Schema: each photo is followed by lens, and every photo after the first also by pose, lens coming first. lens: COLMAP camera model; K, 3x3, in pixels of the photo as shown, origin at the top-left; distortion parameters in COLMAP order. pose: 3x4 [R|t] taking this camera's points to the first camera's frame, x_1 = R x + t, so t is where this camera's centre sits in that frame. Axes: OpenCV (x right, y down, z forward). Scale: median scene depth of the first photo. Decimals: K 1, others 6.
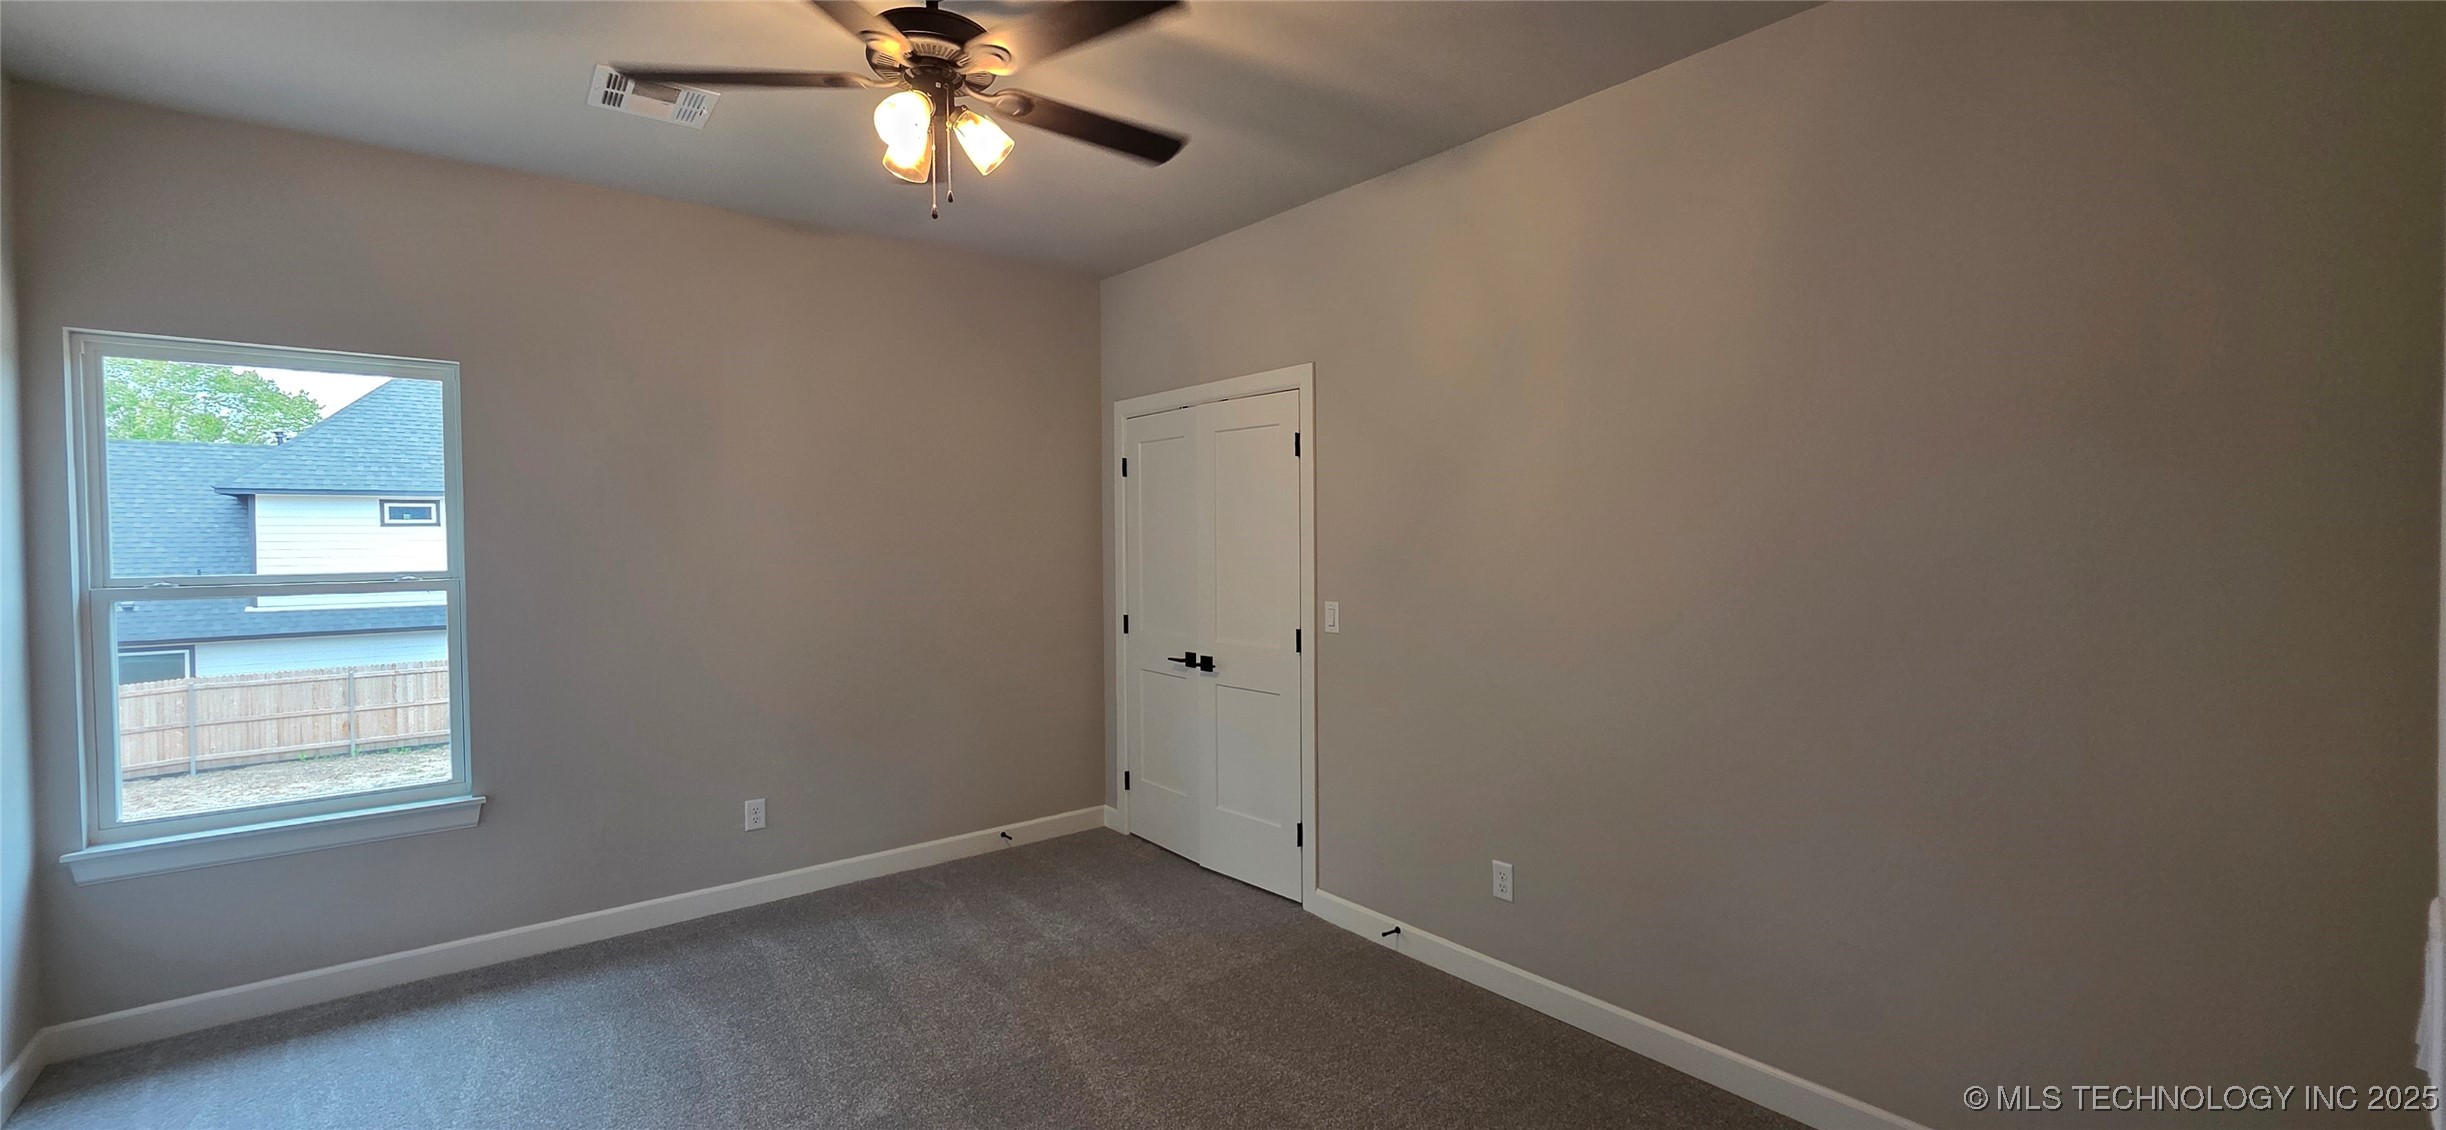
lens RADIAL K [[974.3, 0, 1220.3], [0, 974.3, 556.2], [0, 0, 1]] dist [-0.000968, -0.000109]
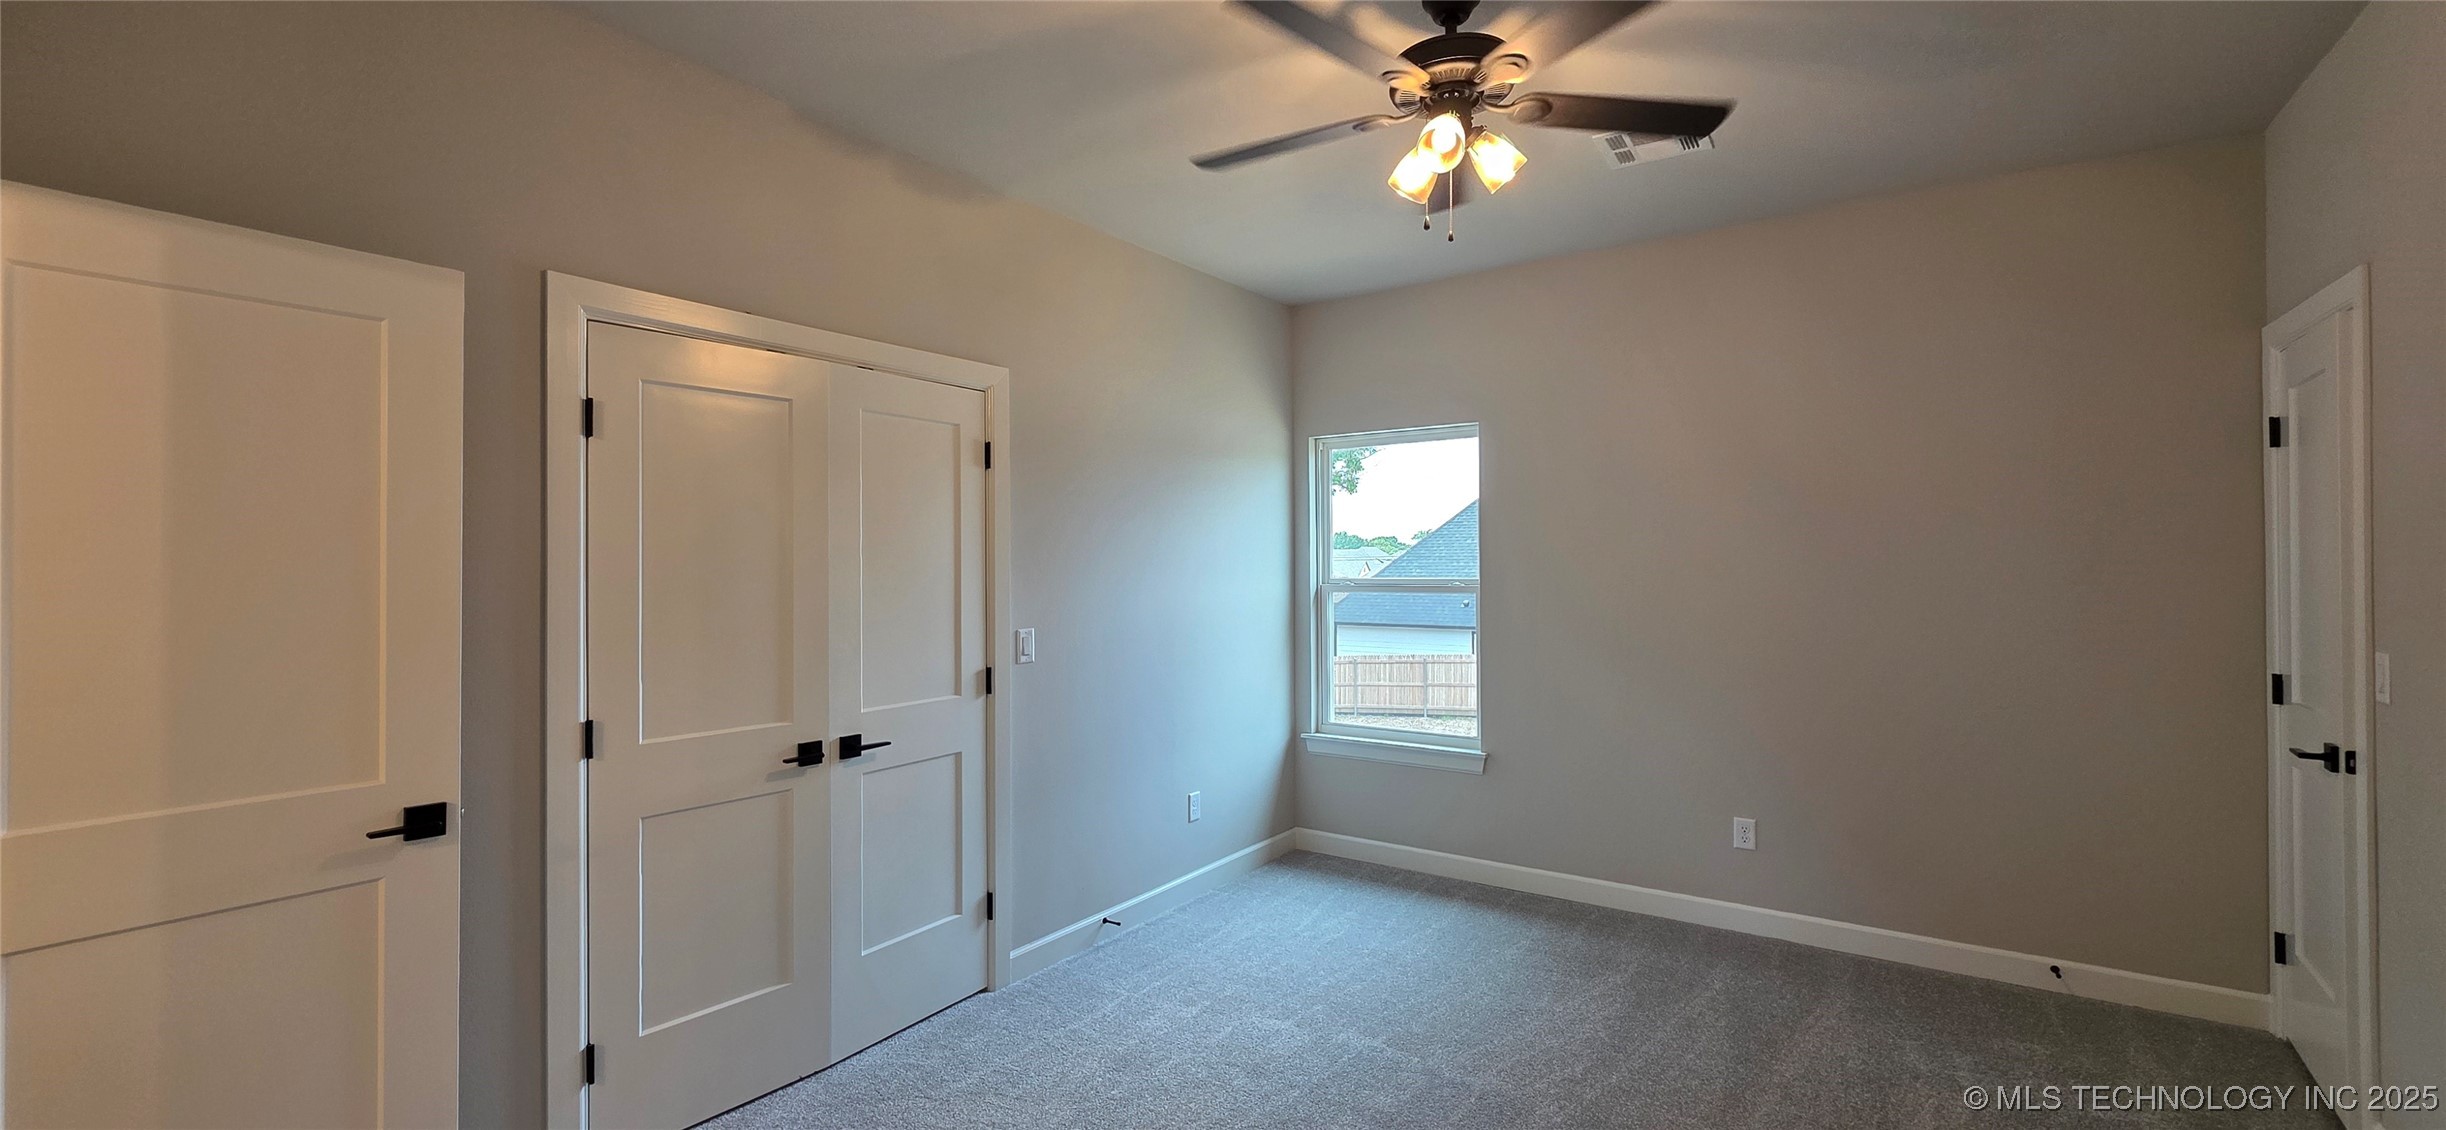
lens RADIAL K [[974.3, 0, 1220.3], [0, 974.3, 556.2], [0, 0, 1]] dist [-0.000968, -0.000109]
pose [[0.273712, -0.000286, -0.961812, 0.401196], [-0.013513, 0.999900, -0.004143, -0.006262], [0.961717, 0.014131, 0.273681, 0.301281]]
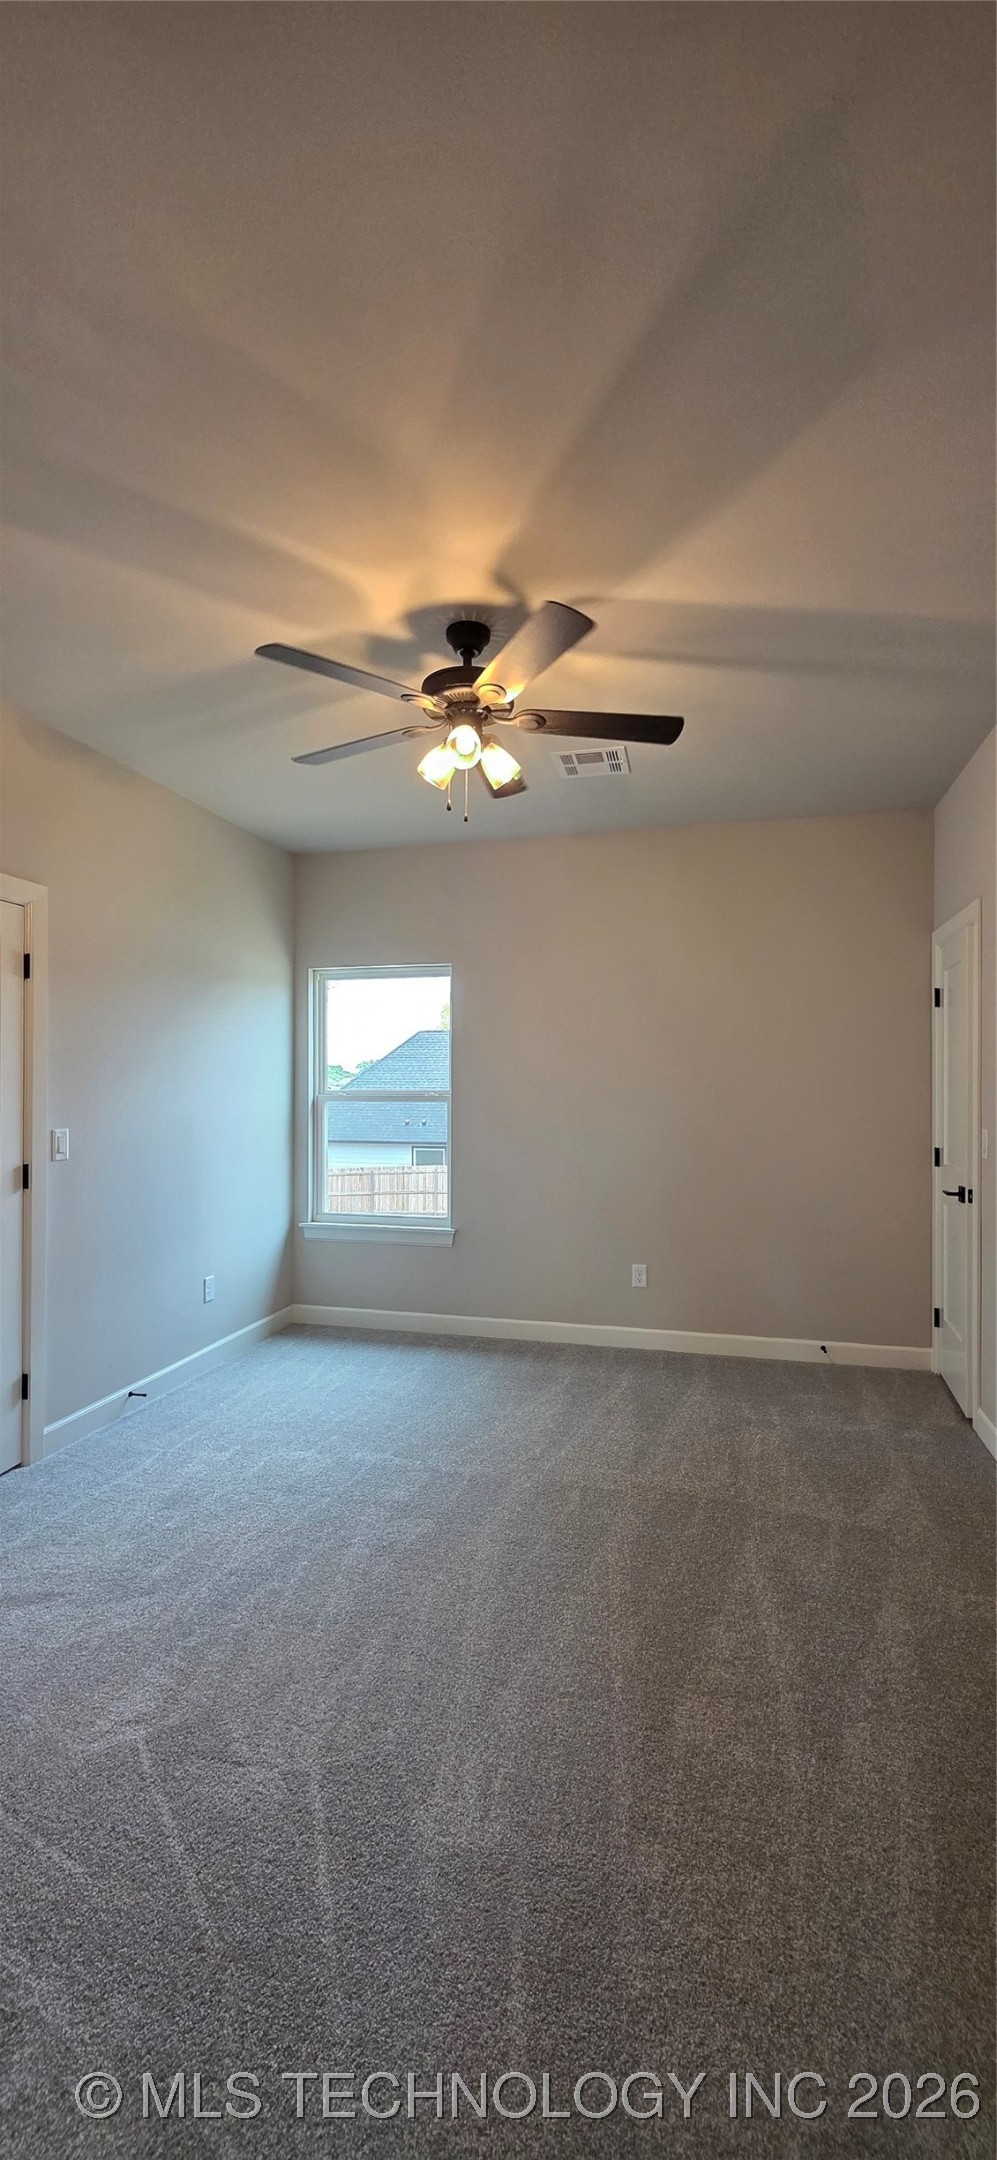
lens RADIAL K [[860.4, 0, 504.7], [0, 860.4, 1082.9], [0, 0, 1]] dist [-0.000968, -0.000109]
pose [[0.597211, 0.004902, -0.802070, 0.445716], [-0.021346, 0.999724, -0.009784, 0.015005], [0.801800, 0.022964, 0.597150, 0.205881]]
